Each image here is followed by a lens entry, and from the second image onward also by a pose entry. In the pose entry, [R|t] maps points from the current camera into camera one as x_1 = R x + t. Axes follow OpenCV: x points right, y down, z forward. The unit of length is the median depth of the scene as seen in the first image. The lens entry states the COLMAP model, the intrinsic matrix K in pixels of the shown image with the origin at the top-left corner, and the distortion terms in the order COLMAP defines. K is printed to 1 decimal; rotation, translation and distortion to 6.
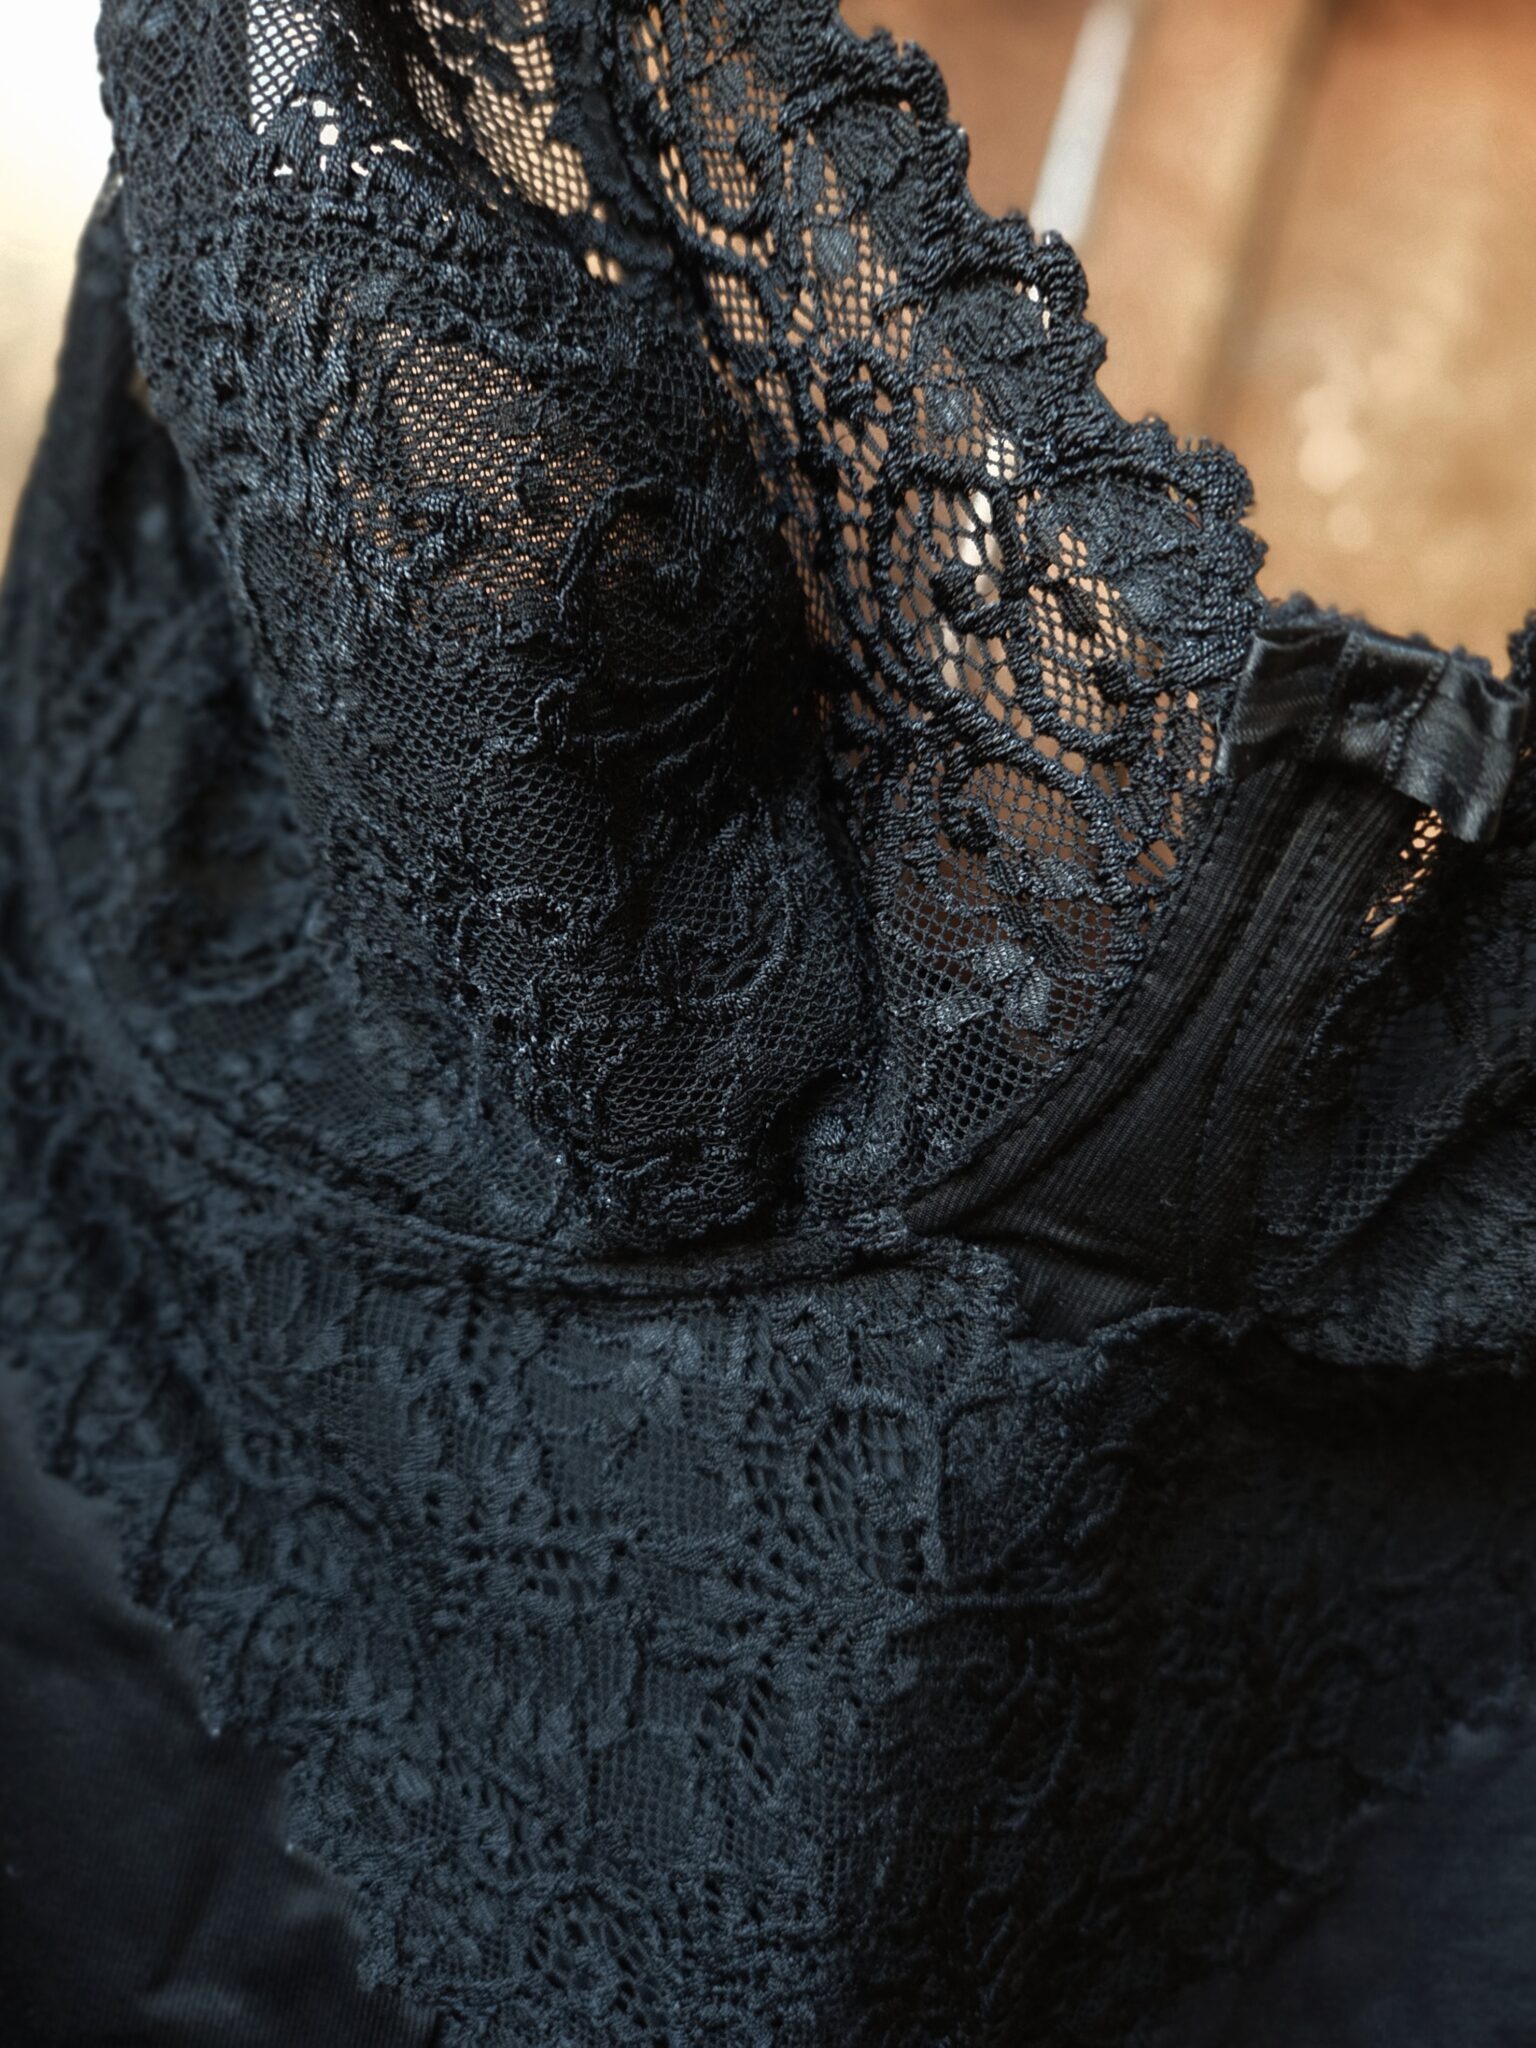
lens RADIAL K [[1454.9, 0, 768.0], [0, 1454.9, 1024.0], [0, 0, 1]] dist [-0.001061, -0.002192]
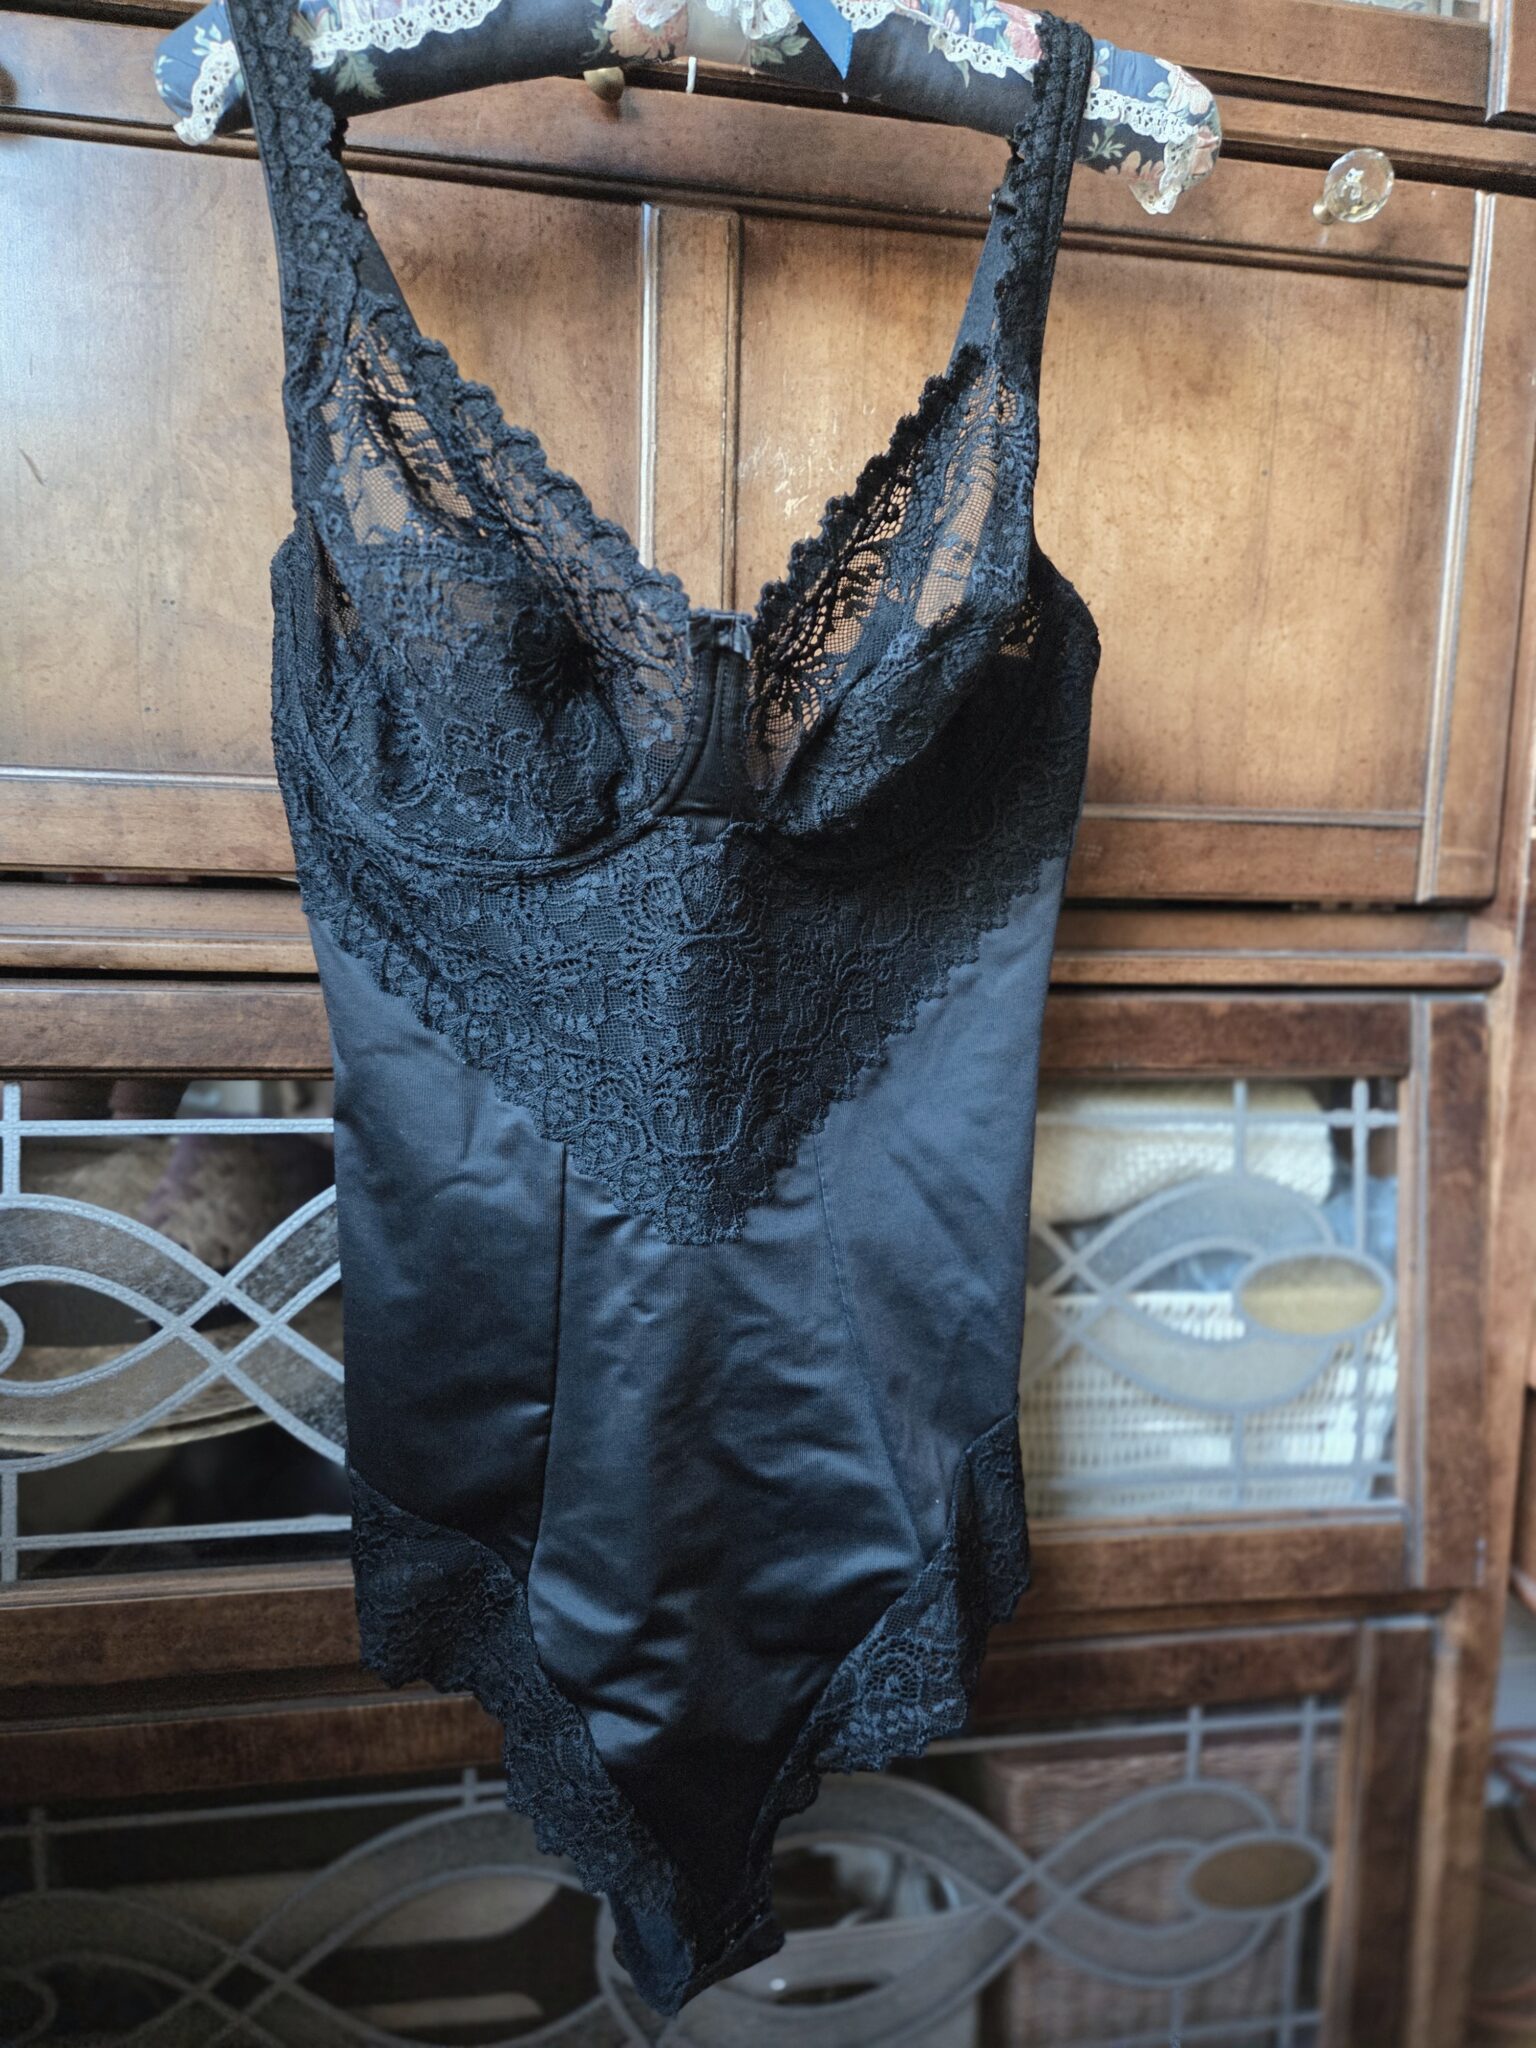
lens RADIAL K [[1335.4, 0, 768.0], [0, 1335.4, 1024.0], [0, 0, 1]] dist [0.064185, -0.003428]
pose [[0.968689, -0.228807, 0.096375, -0.048078], [0.224197, 0.972913, 0.056364, 0.474094], [-0.106661, -0.032992, 0.993748, -1.980847]]
